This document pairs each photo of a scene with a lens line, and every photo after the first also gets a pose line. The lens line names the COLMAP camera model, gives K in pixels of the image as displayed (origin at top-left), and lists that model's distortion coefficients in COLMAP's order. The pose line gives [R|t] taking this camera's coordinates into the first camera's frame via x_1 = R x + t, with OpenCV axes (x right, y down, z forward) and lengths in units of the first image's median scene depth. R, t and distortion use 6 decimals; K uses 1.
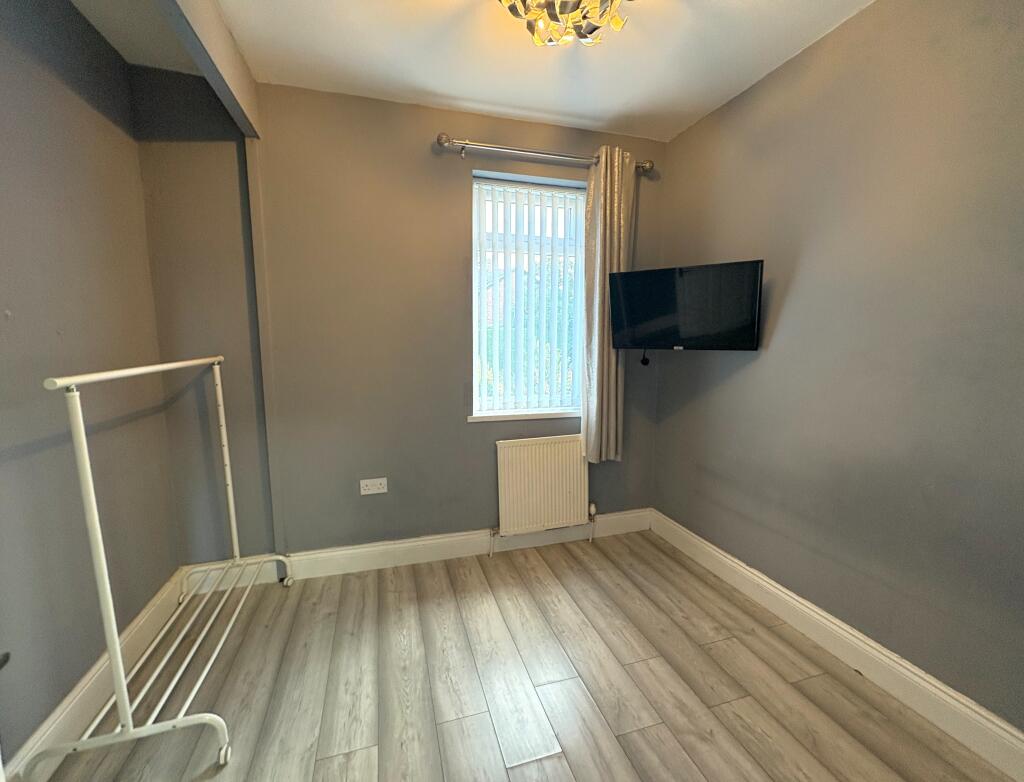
lens RADIAL K [[432.6, 0, 510.2], [0, 432.6, 388.6], [0, 0, 1]] dist [0.004895, -0.000404]
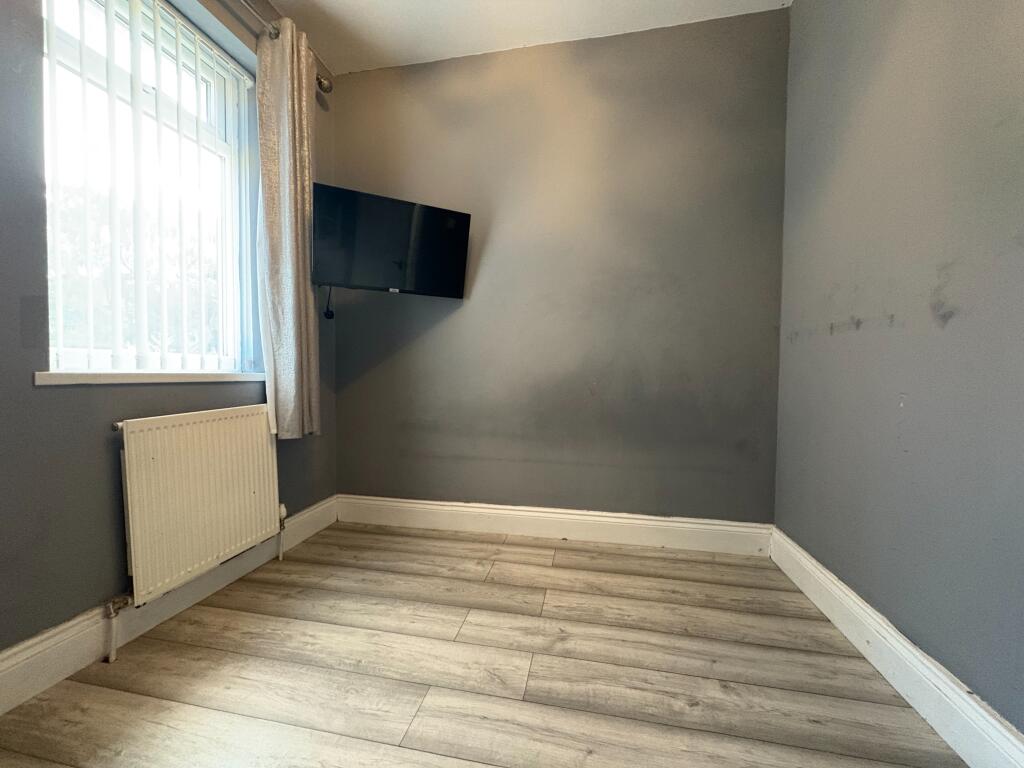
lens RADIAL K [[411.1, 0, 505.1], [0, 411.1, 390.0], [0, 0, 1]] dist [0.001317, -0.000578]
pose [[0.457419, -0.025607, 0.888882, -0.286046], [0.108898, 0.993675, -0.027413, 0.165654], [-0.882558, 0.109337, 0.457314, 0.410481]]
